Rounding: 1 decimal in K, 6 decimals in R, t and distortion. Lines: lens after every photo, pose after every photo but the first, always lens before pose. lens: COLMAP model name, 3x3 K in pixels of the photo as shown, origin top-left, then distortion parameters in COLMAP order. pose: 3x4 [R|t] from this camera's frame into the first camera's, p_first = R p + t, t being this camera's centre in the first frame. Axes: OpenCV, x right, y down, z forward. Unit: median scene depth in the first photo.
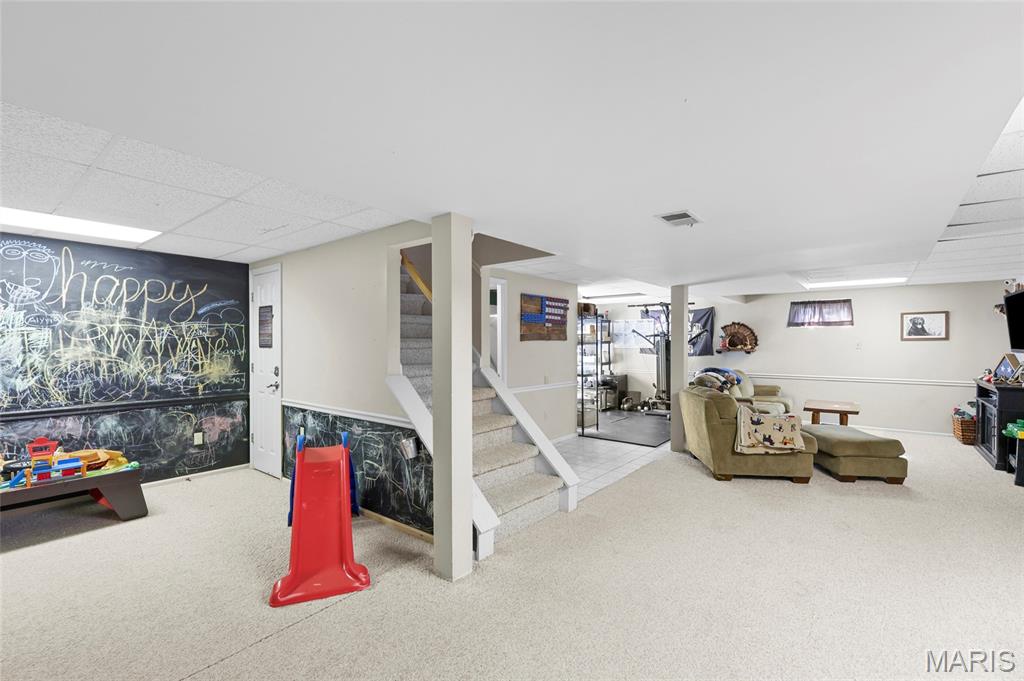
lens RADIAL K [[448.2, 0, 512.9], [0, 448.2, 349.0], [0, 0, 1]] dist [0.000410, 0.000128]
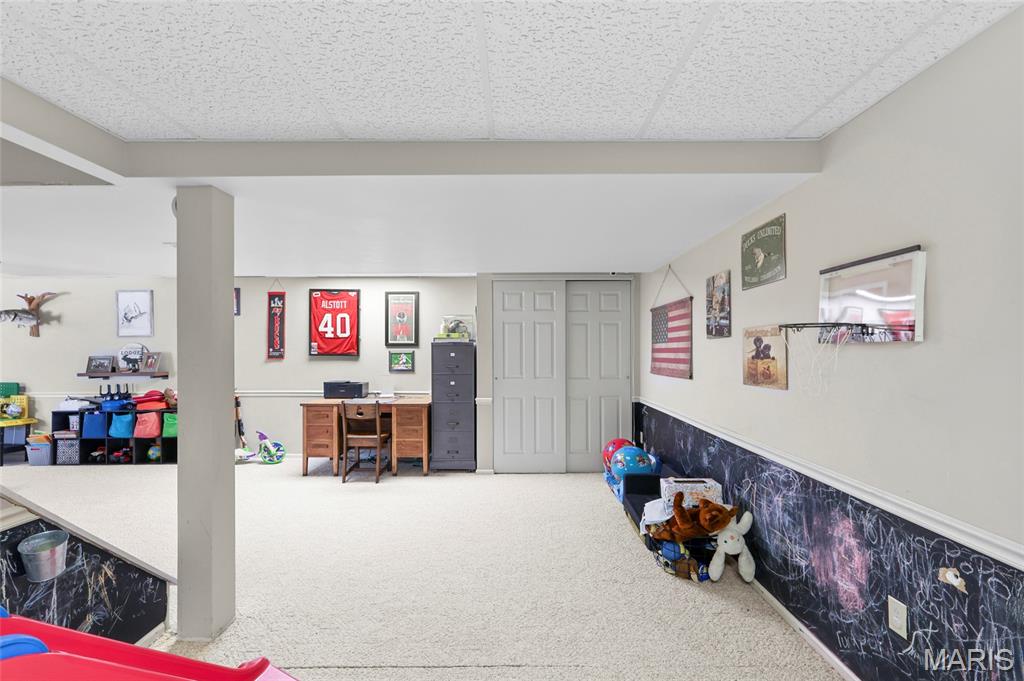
lens RADIAL K [[448.2, 0, 512.9], [0, 448.2, 349.0], [0, 0, 1]] dist [0.000410, 0.000128]
pose [[-0.622462, 0.002129, 0.782647, -0.501038], [0.010938, 0.999922, 0.005980, -0.002613], [-0.782573, 0.012283, -0.622437, 0.481253]]
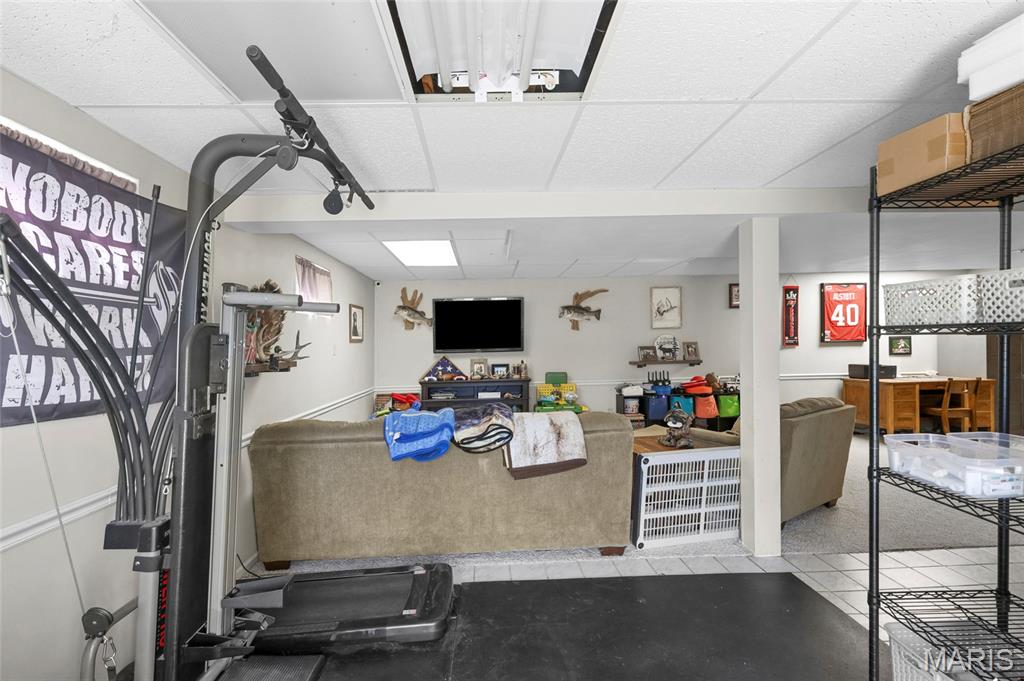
lens RADIAL K [[448.2, 0, 512.9], [0, 448.2, 349.0], [0, 0, 1]] dist [0.000410, 0.000128]
pose [[-0.649604, 0.005055, 0.760256, 0.169338], [0.031067, 0.999319, 0.019902, -0.015732], [-0.759638, 0.036548, -0.649319, 1.469383]]
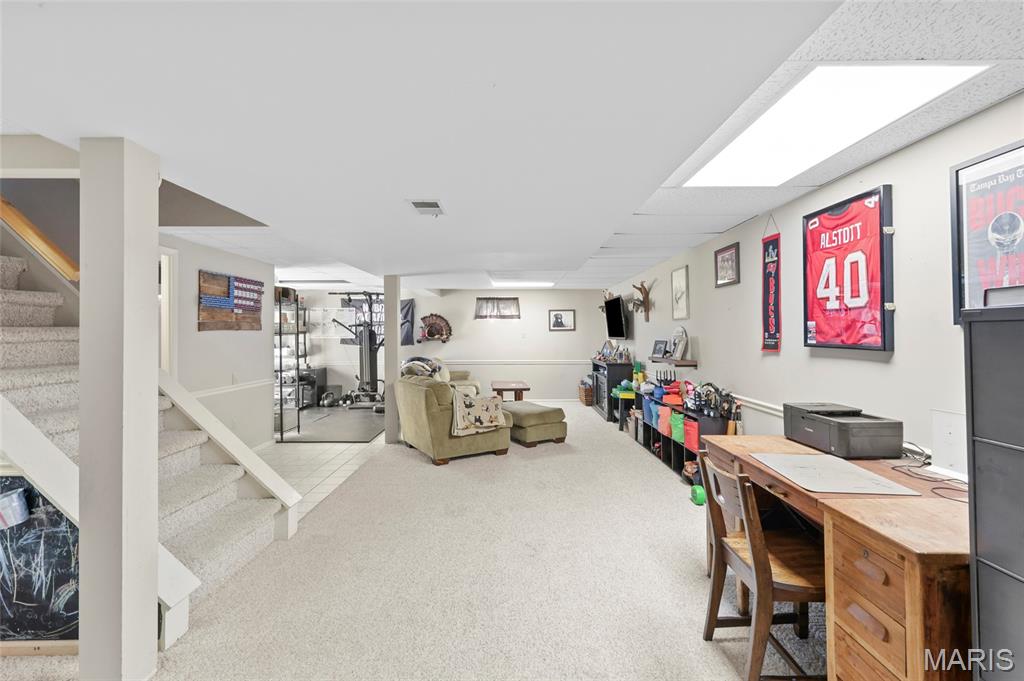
lens RADIAL K [[450.5, 0, 513.5], [0, 450.5, 326.0], [0, 0, 1]] dist [0.001454, 0.000373]
pose [[0.778252, 0.008350, 0.627896, -0.046570], [0.010032, 0.999619, -0.025728, -0.000844], [-0.627872, 0.026322, 0.777872, 0.052893]]
